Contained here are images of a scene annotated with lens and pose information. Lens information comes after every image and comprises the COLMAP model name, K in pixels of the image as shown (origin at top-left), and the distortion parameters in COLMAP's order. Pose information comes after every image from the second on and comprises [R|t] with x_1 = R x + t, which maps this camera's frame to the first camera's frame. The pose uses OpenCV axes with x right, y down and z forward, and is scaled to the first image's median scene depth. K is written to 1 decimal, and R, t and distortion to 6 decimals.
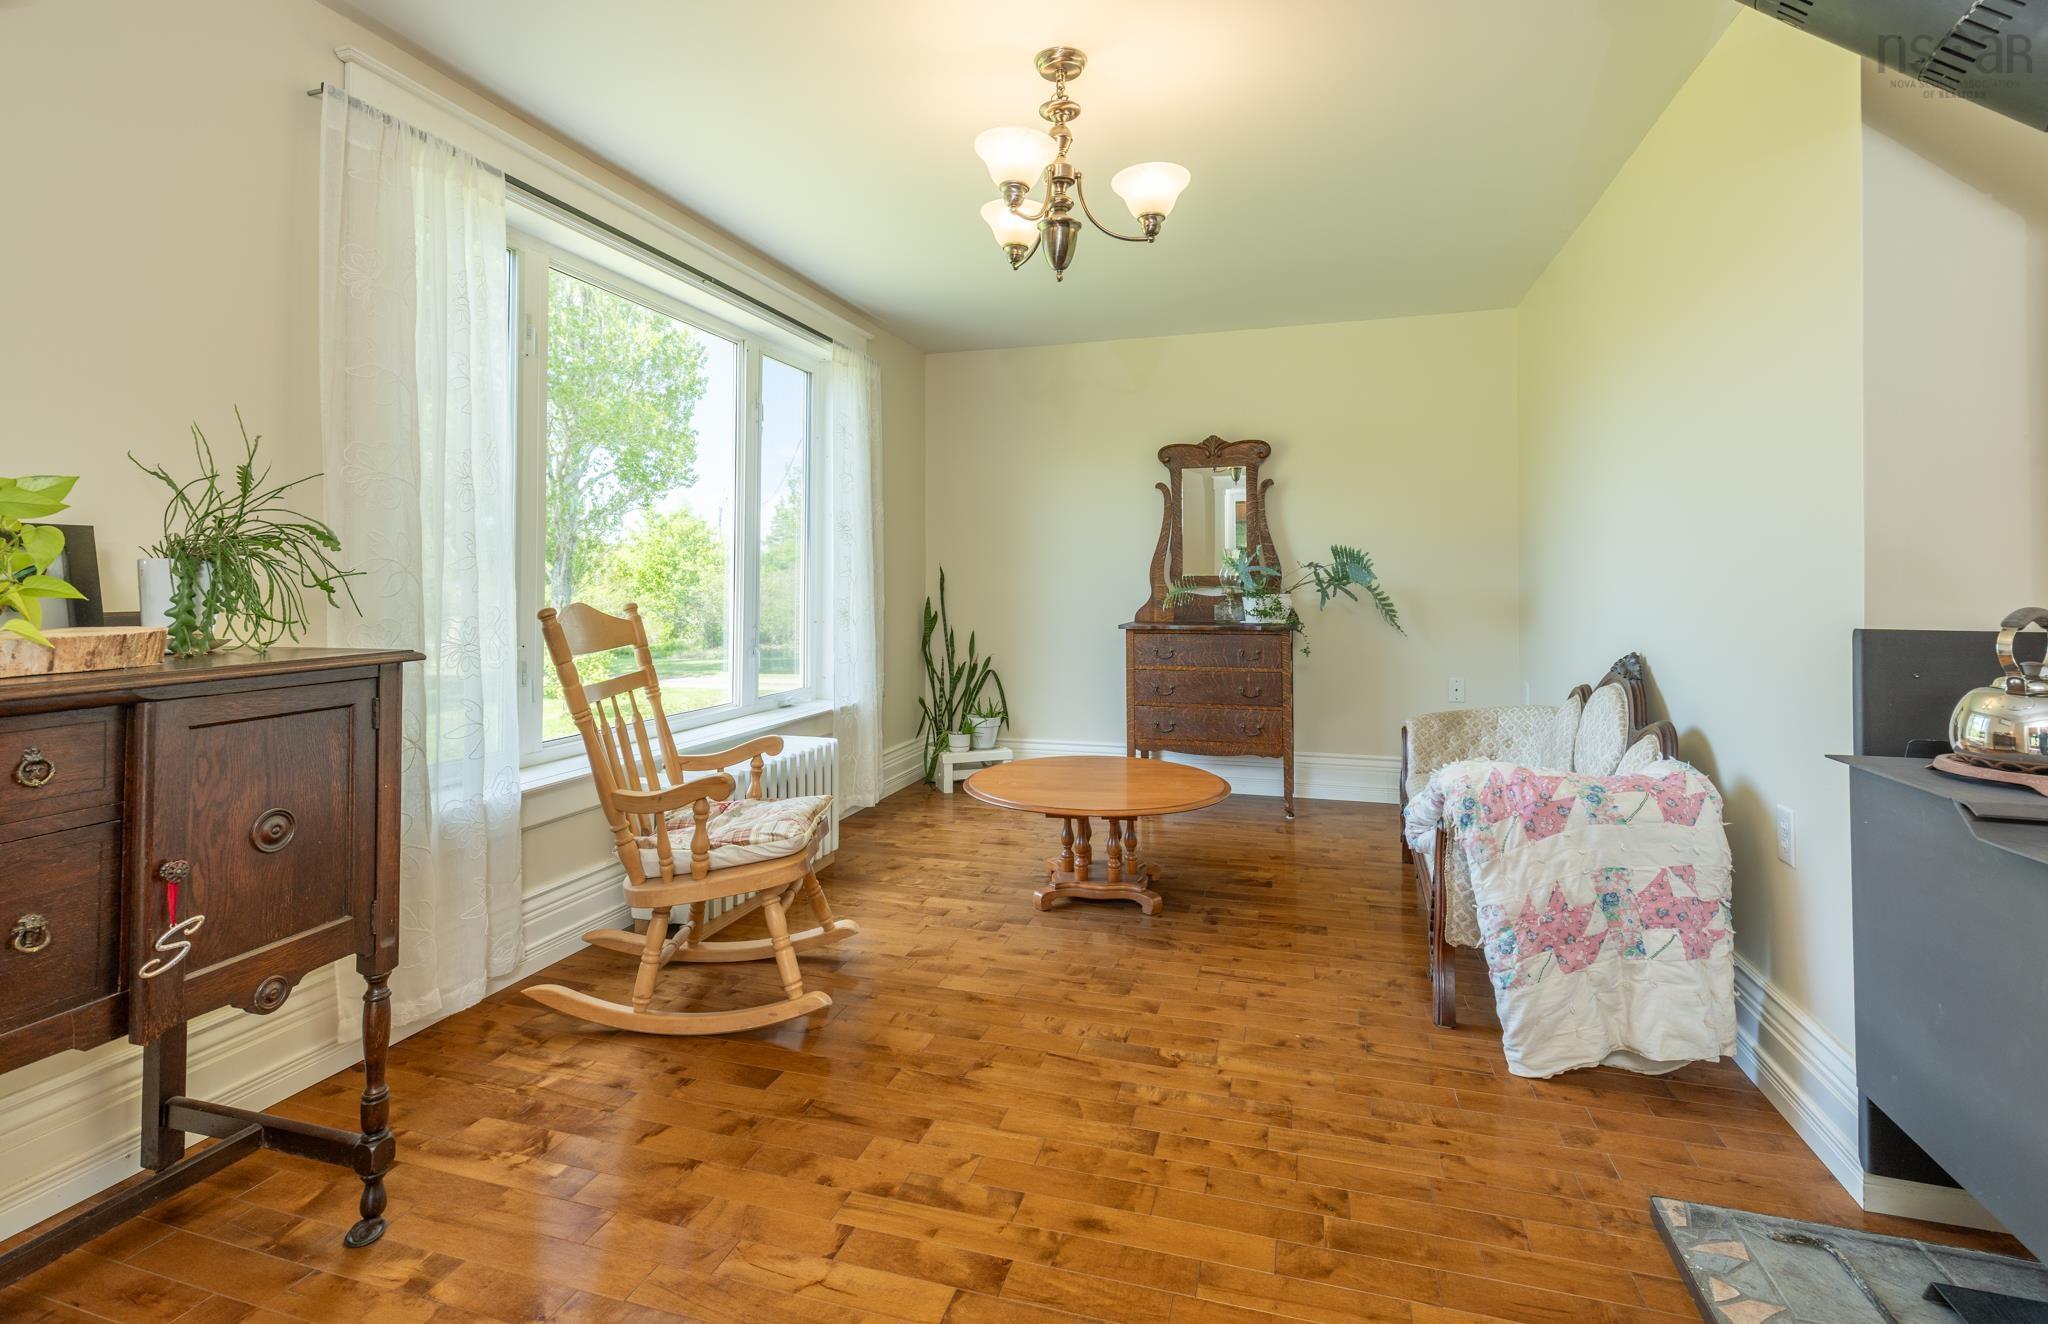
lens RADIAL K [[942.3, 0, 1023.6], [0, 942.3, 571.3], [0, 0, 1]] dist [0.001977, -0.000925]
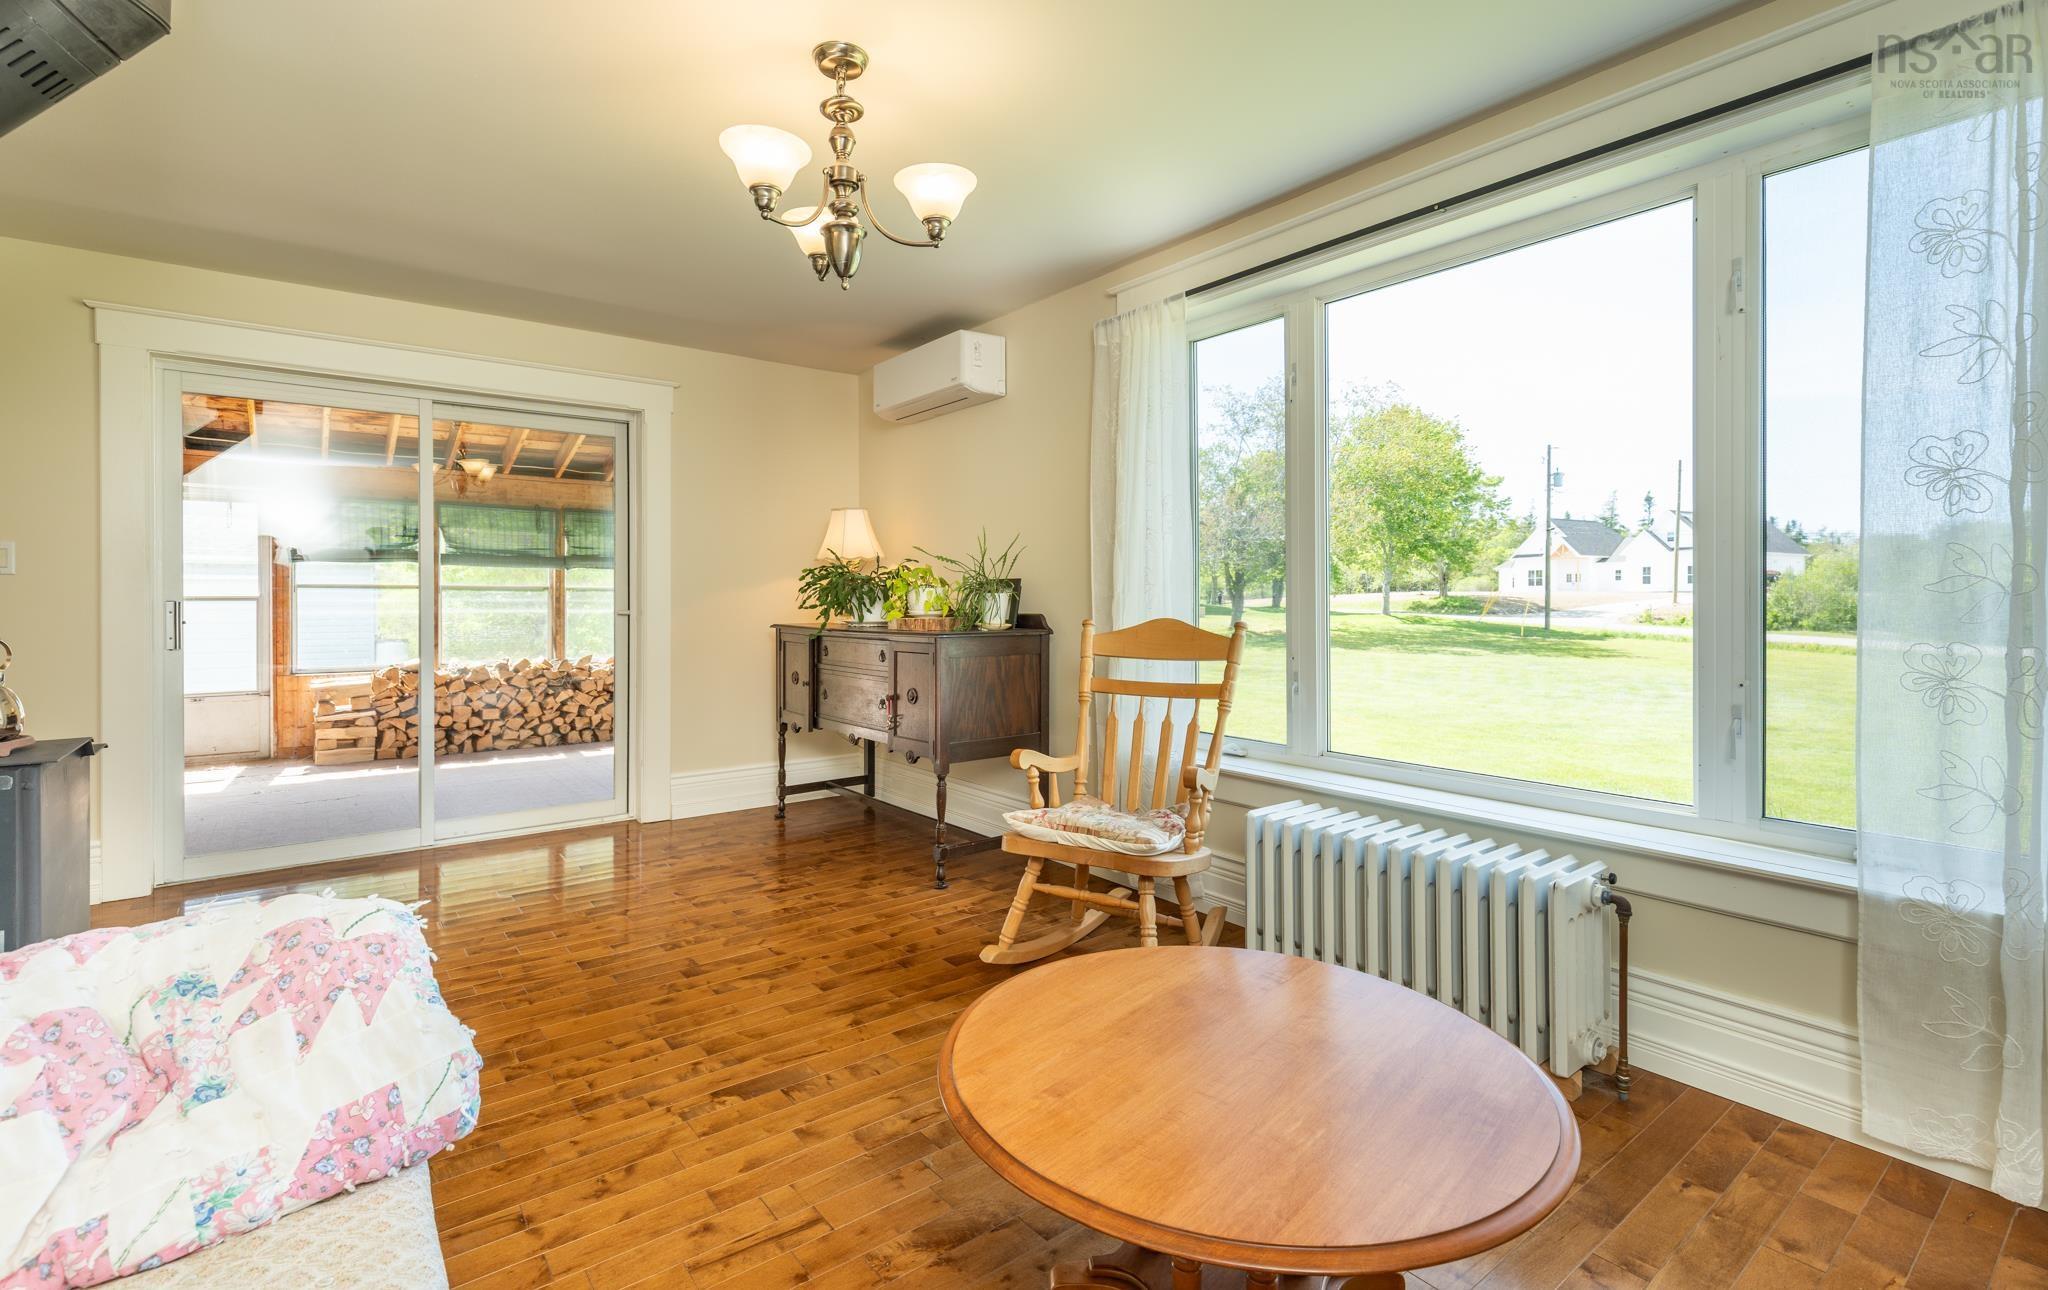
lens RADIAL K [[940.8, 0, 1033.5], [0, 940.8, 606.6], [0, 0, 1]] dist [0.005242, -0.000443]
pose [[-0.568722, 0.015140, -0.822391, 0.797459], [0.015033, 0.999855, 0.008011, 0.004420], [0.822393, -0.007807, -0.568867, 1.888402]]
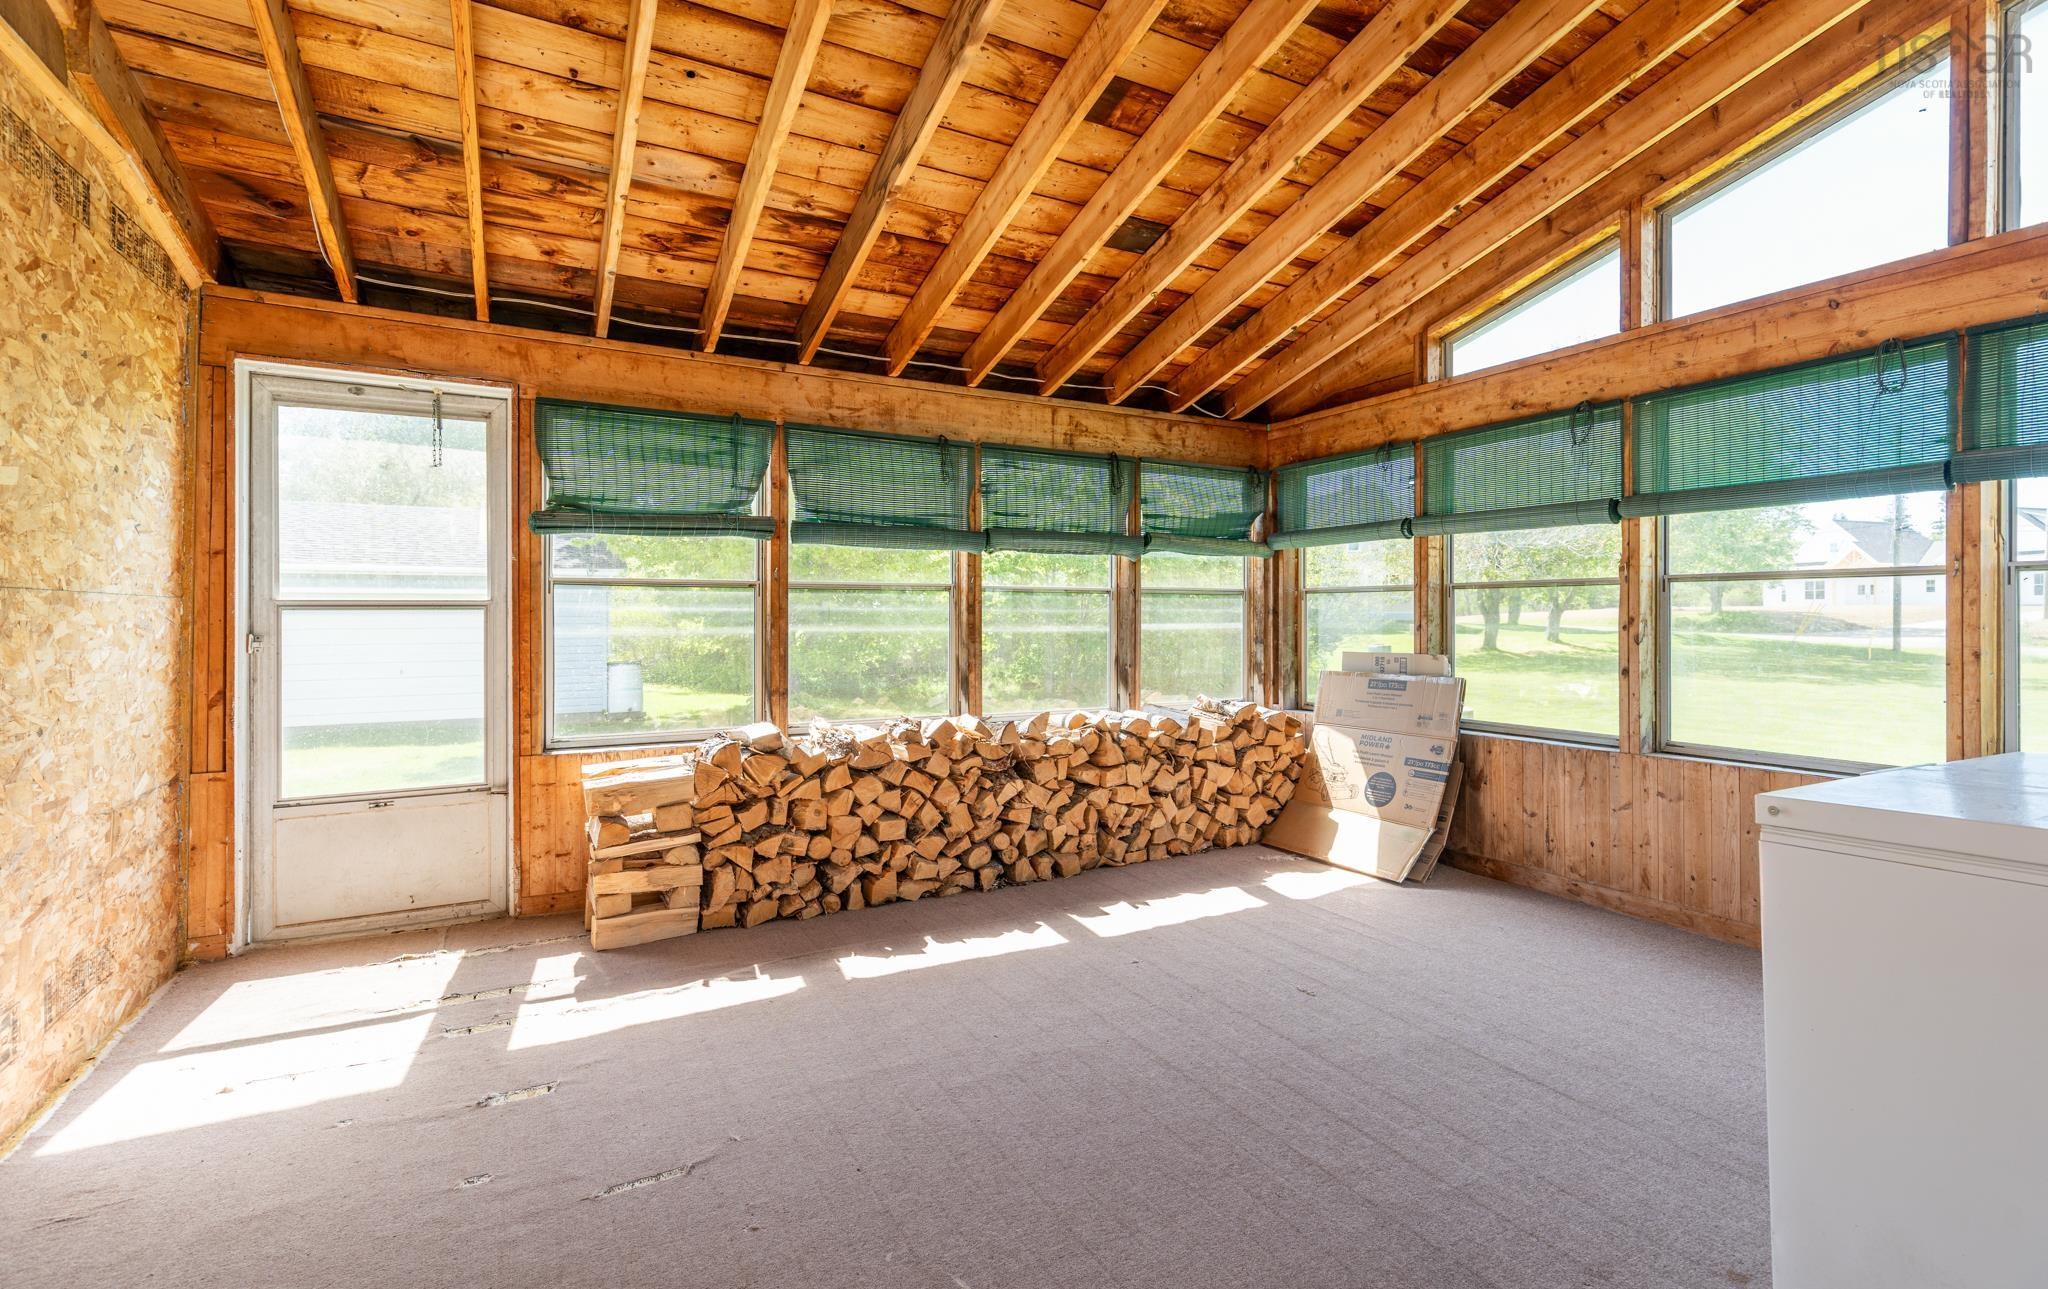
lens RADIAL K [[940.8, 0, 1041.0], [0, 940.8, 622.4], [0, 0, 1]] dist [0.005242, -0.000443]
pose [[-0.693901, 0.013747, -0.719939, 0.564970], [0.015333, 0.999873, 0.004314, 0.003670], [0.719907, -0.008045, -0.694024, 1.087669]]
